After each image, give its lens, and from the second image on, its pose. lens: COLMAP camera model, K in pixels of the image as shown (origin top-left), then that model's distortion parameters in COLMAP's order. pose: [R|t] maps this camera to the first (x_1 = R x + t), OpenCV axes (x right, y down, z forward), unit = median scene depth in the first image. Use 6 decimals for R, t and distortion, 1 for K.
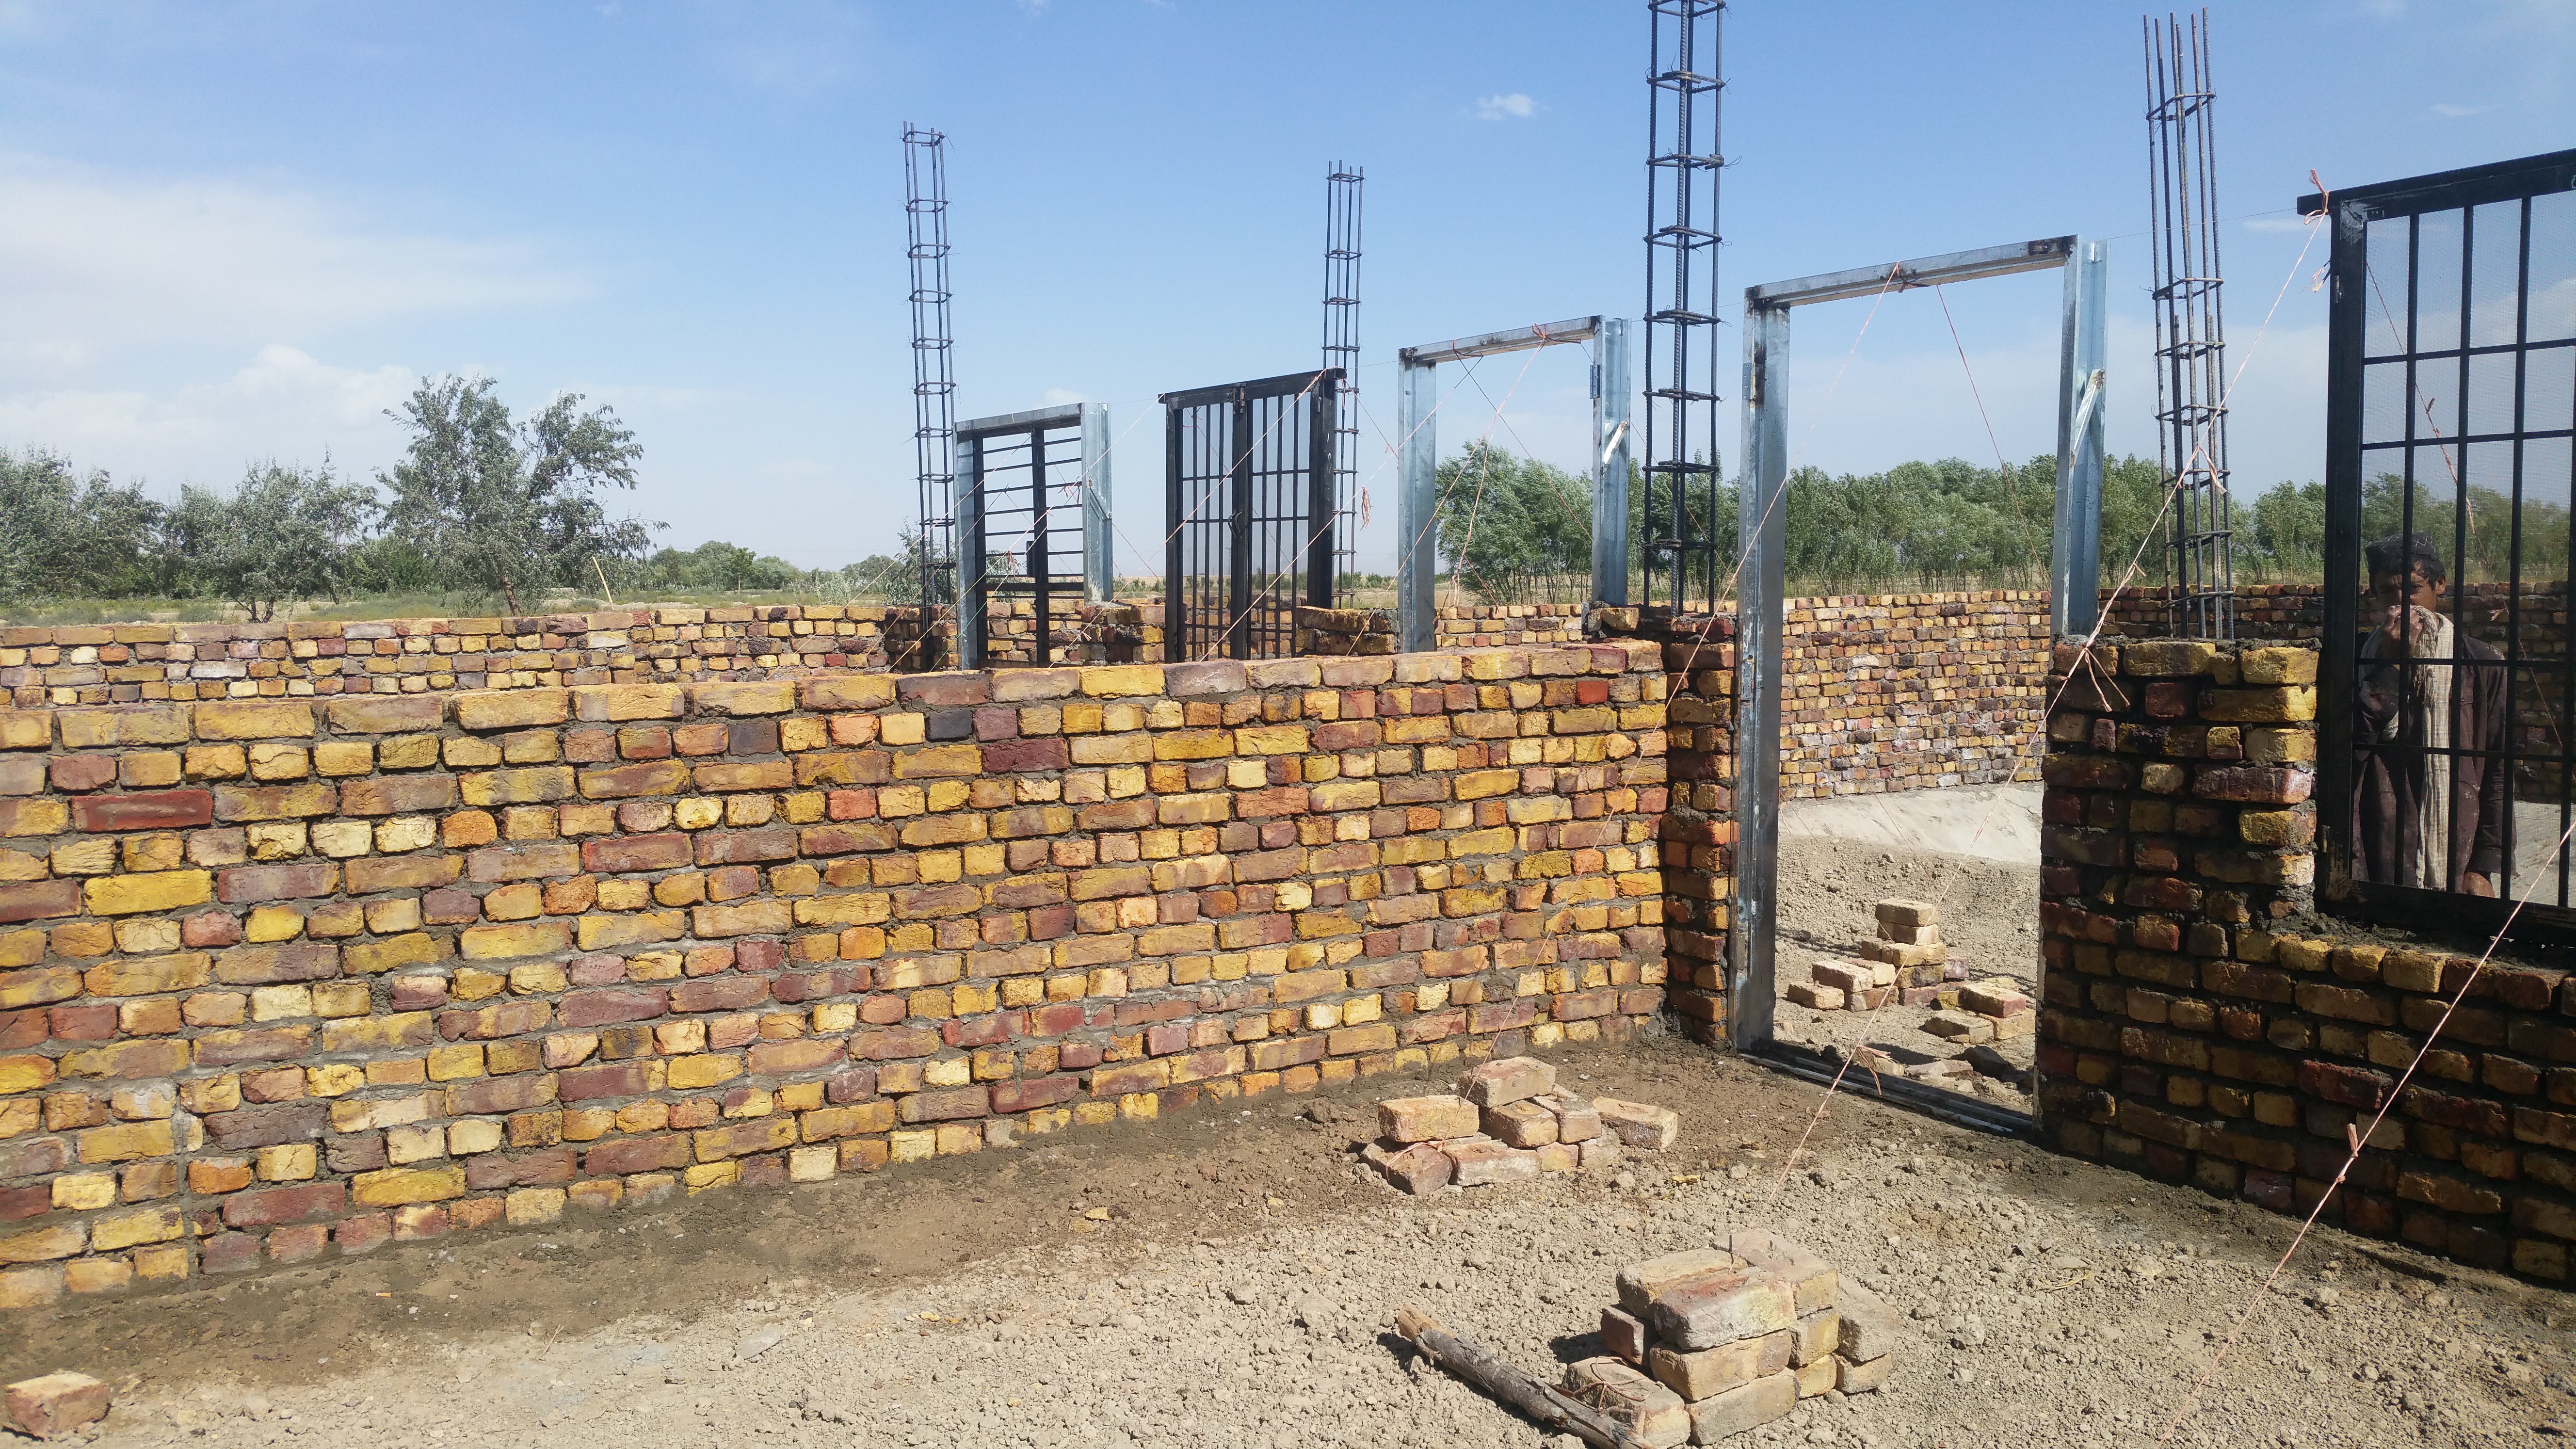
lens RADIAL K [[2139.1, 0, 1286.7], [0, 2139.1, 686.2], [0, 0, 1]] dist [0.117635, -0.215119]
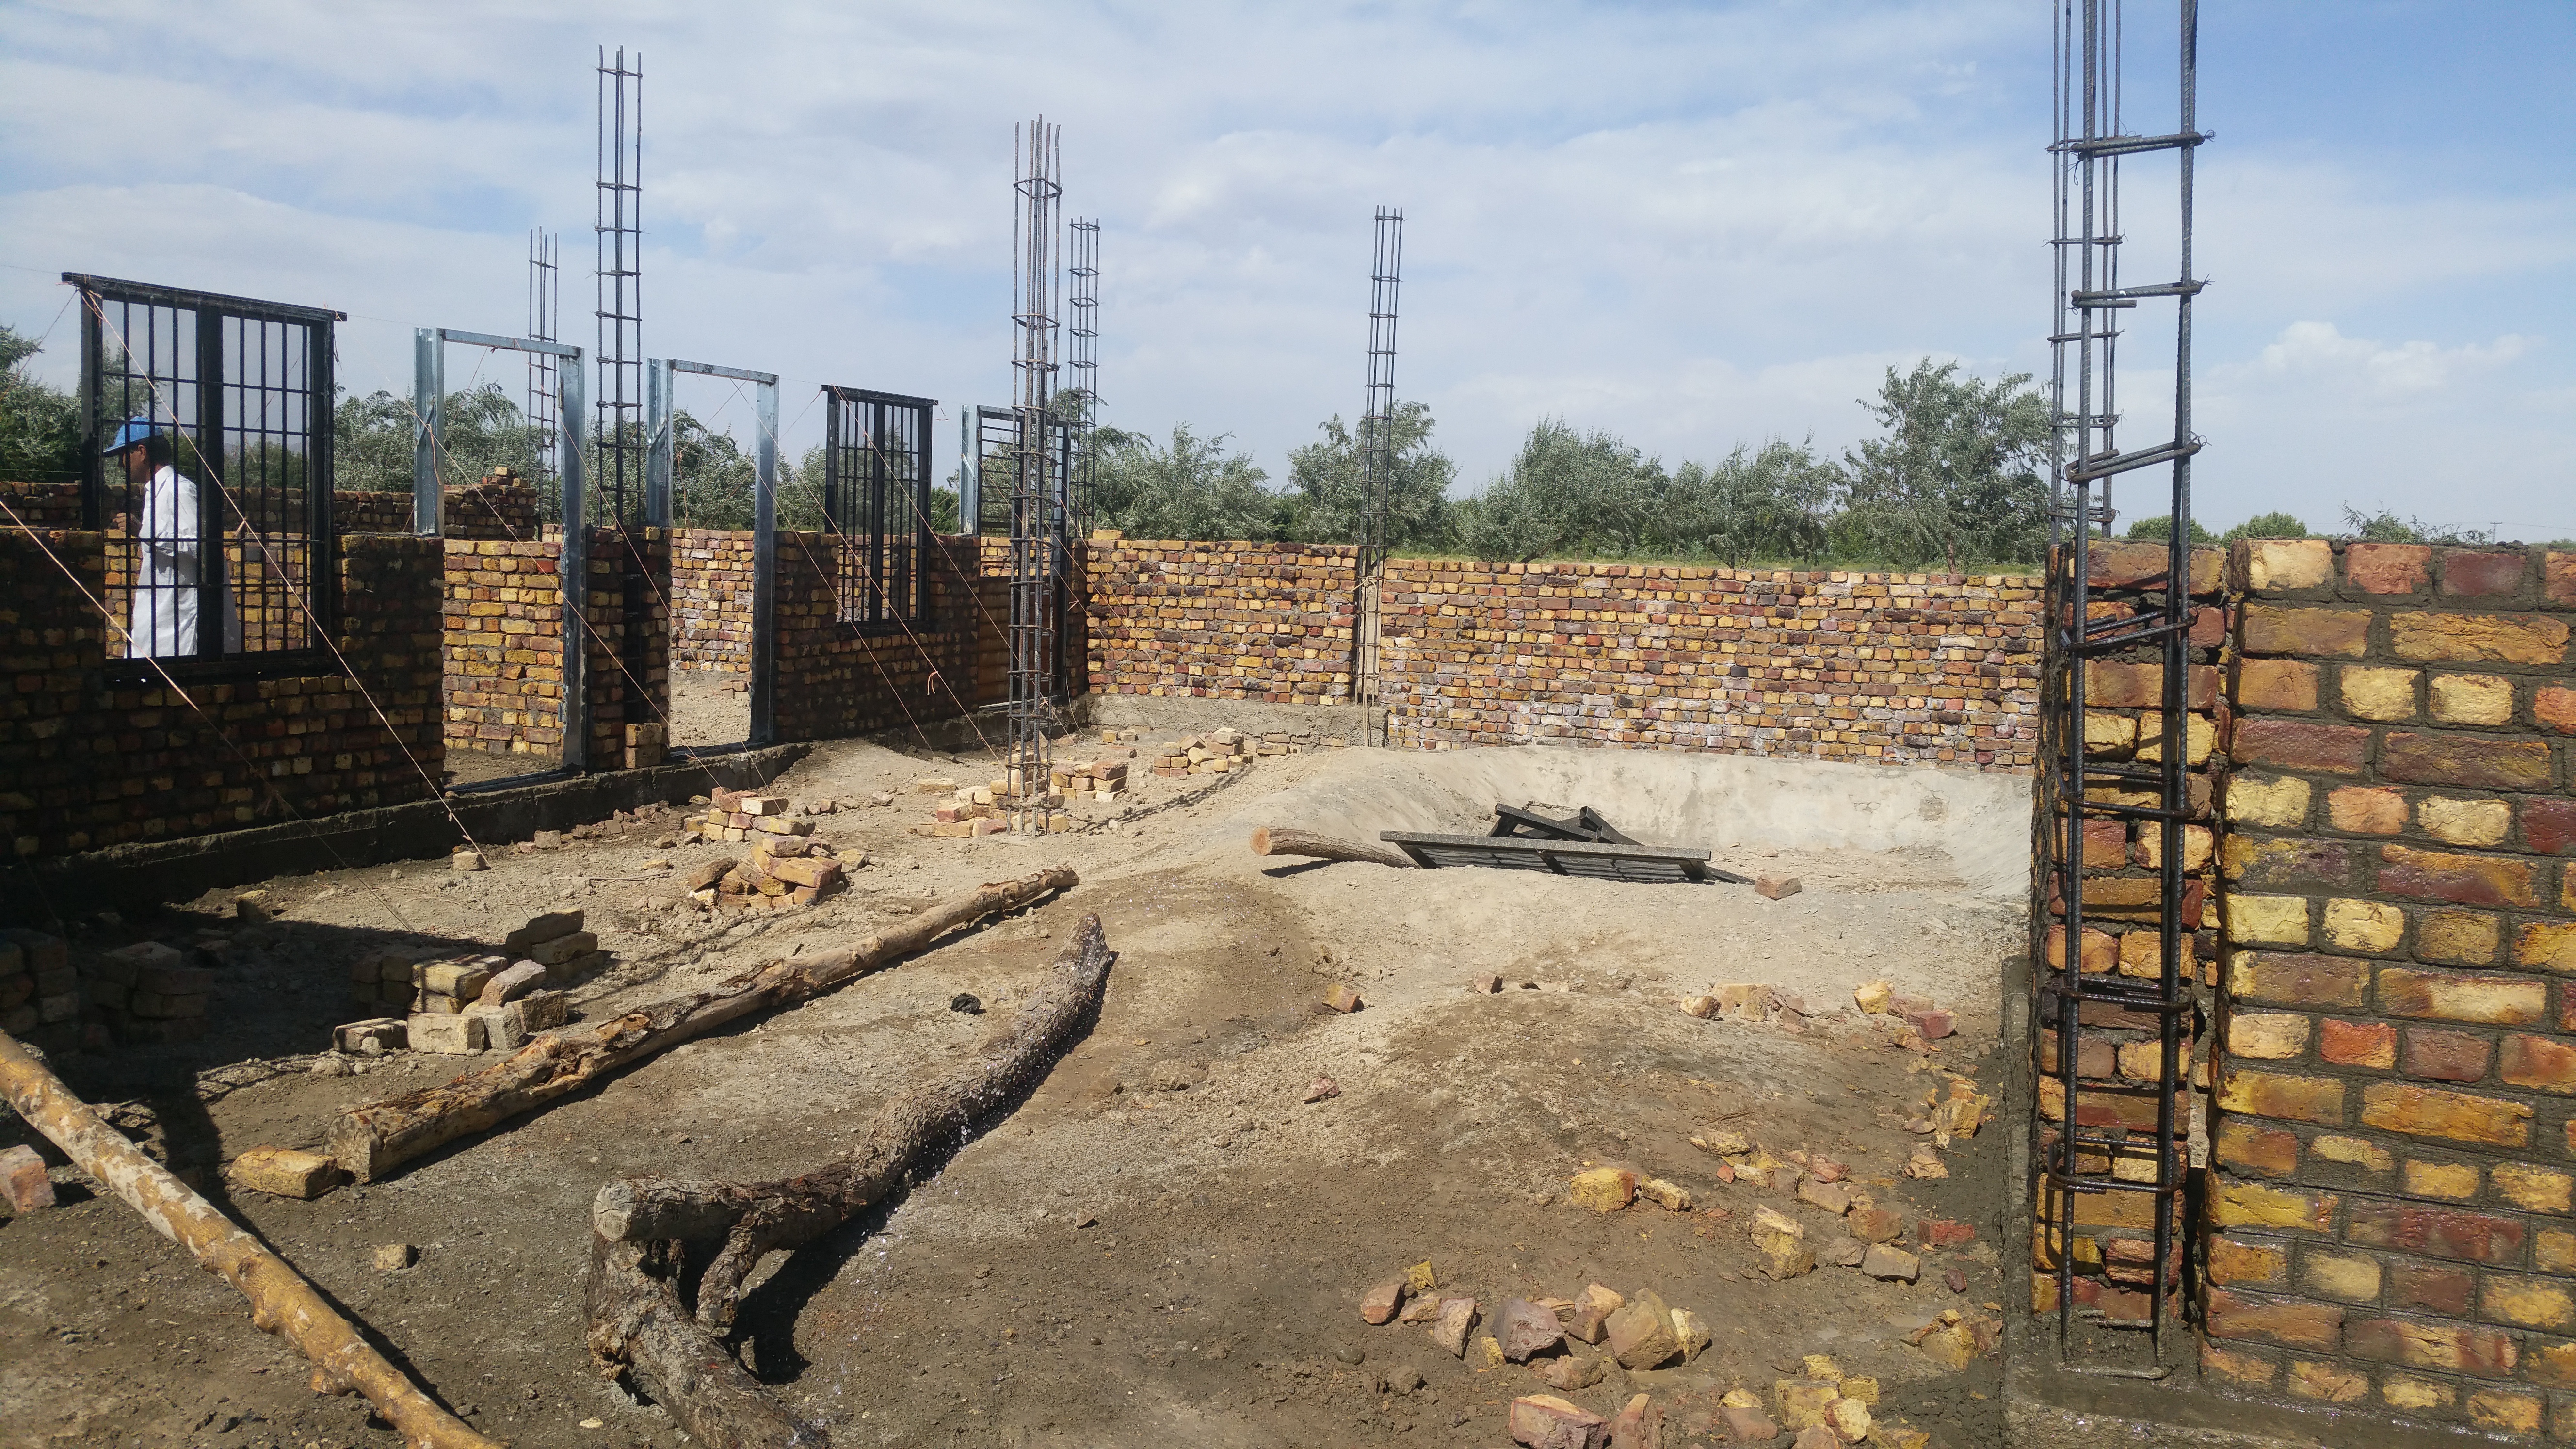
lens RADIAL K [[2139.1, 0, 1286.7], [0, 2139.1, 686.2], [0, 0, 1]] dist [0.117635, -0.215119]
pose [[0.620652, 0.085457, -0.779415, 0.948363], [-0.078130, 0.995836, 0.046971, -0.015182], [0.780184, 0.031743, 0.624745, 0.160800]]
